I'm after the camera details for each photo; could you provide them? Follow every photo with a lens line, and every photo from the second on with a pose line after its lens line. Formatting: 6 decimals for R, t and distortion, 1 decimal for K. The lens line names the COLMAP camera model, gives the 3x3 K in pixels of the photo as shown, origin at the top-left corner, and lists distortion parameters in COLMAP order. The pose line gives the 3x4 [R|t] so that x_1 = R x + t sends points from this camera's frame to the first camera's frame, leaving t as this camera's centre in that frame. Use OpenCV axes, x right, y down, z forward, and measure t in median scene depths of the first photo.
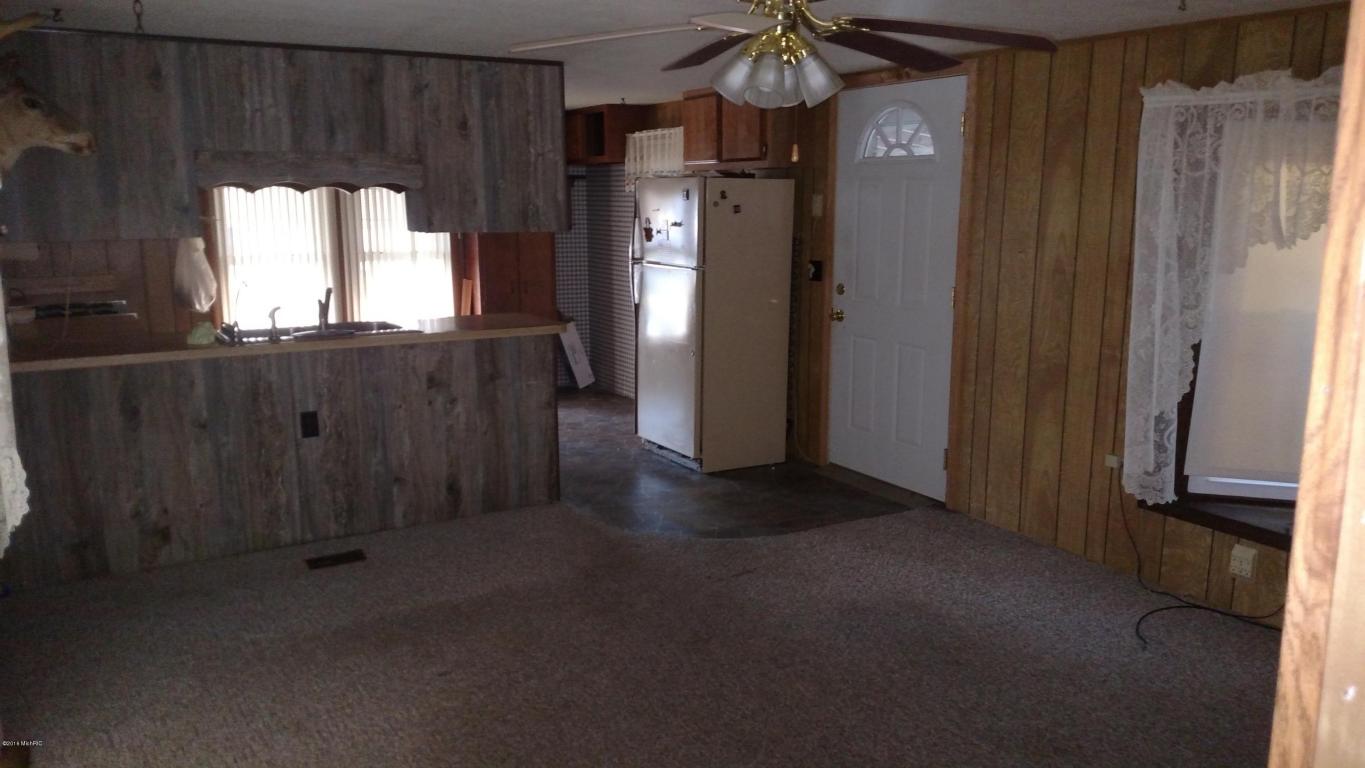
lens RADIAL K [[1065.3, 0, 677.4], [0, 1065.3, 395.4], [0, 0, 1]] dist [0.090659, -0.146285]
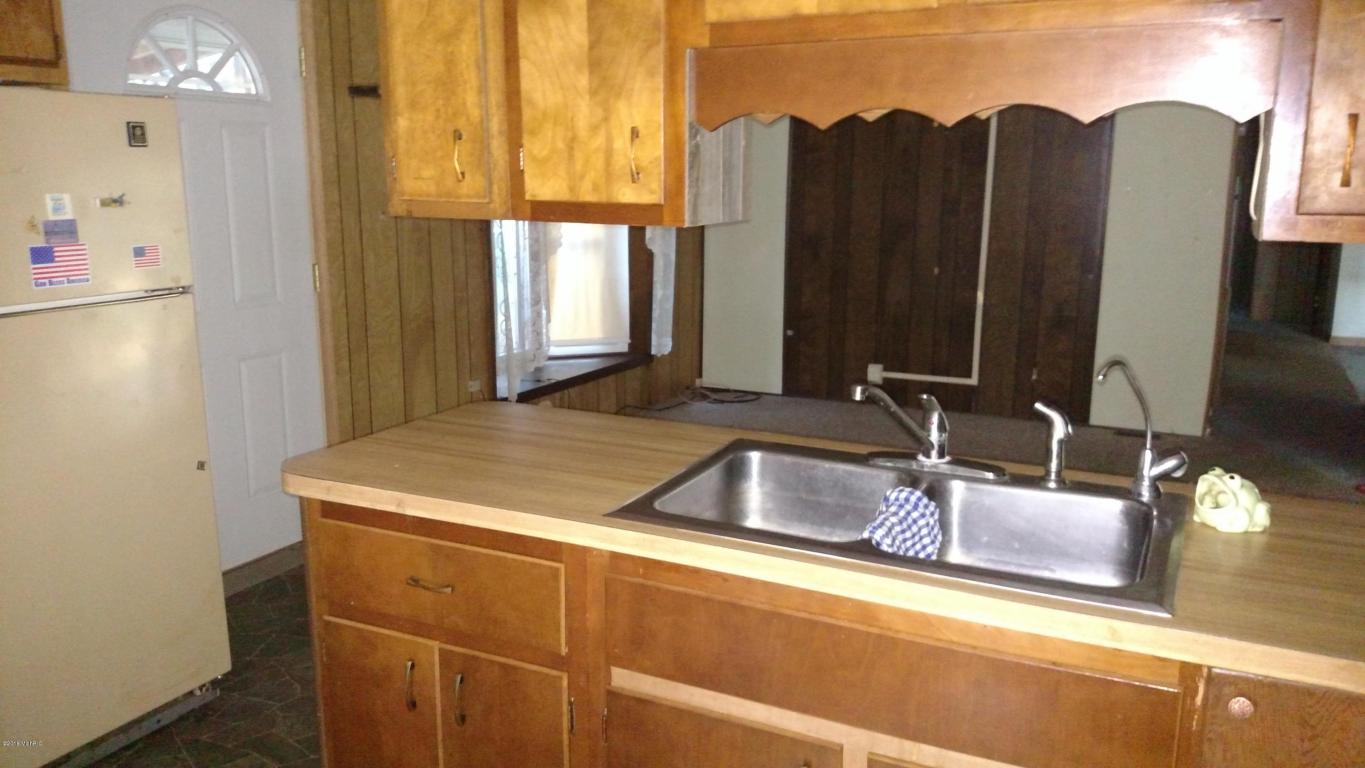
lens RADIAL K [[1065.3, 0, 677.4], [0, 1065.3, 395.4], [0, 0, 1]] dist [0.090659, -0.146285]
pose [[-0.550345, -0.168168, 0.817827, -0.632189], [0.161039, 0.939735, 0.301604, -0.230421], [-0.819260, 0.297688, -0.490096, 1.322750]]
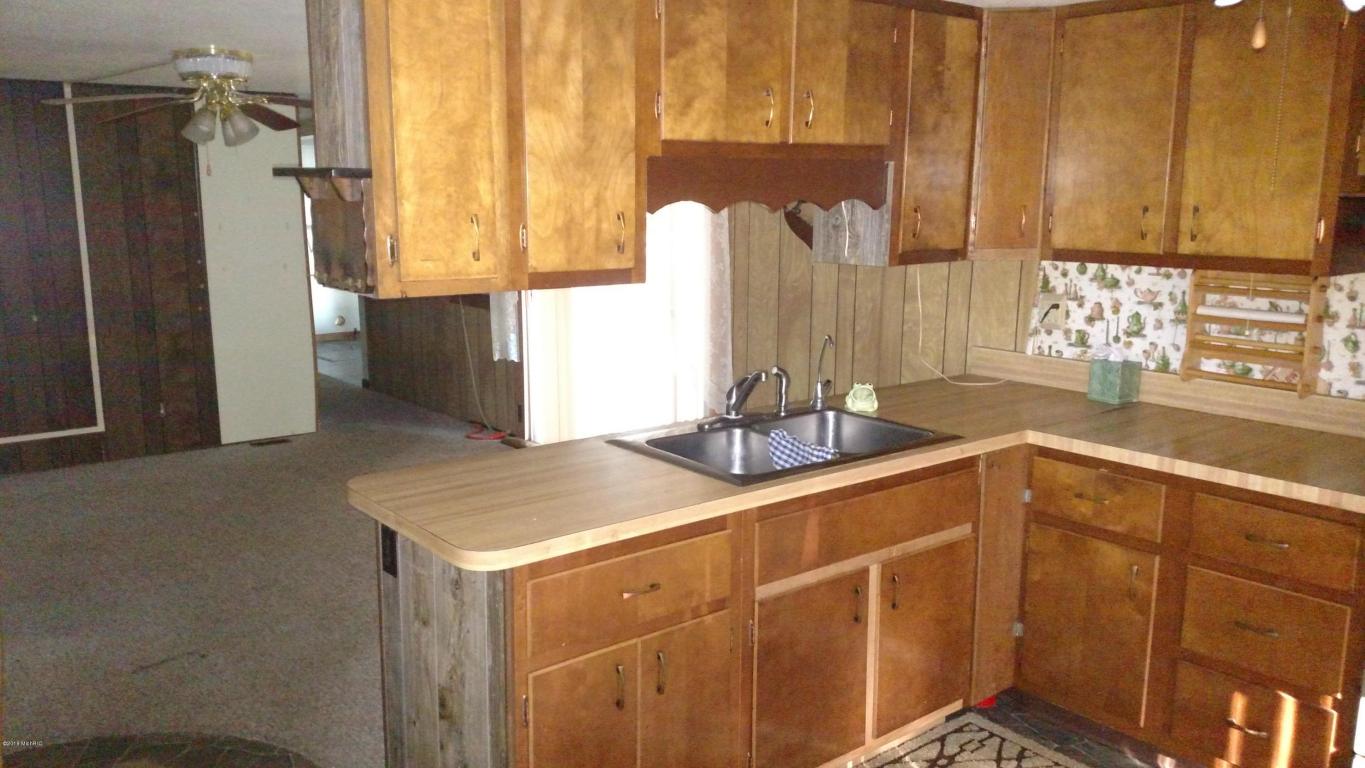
lens RADIAL K [[1065.3, 0, 677.4], [0, 1065.3, 395.4], [0, 0, 1]] dist [0.090659, -0.146285]
pose [[-0.986414, 0.032539, -0.161024, -0.181157], [-0.030209, 0.927543, 0.372493, -0.327792], [0.161477, 0.372297, -0.913959, 1.656619]]
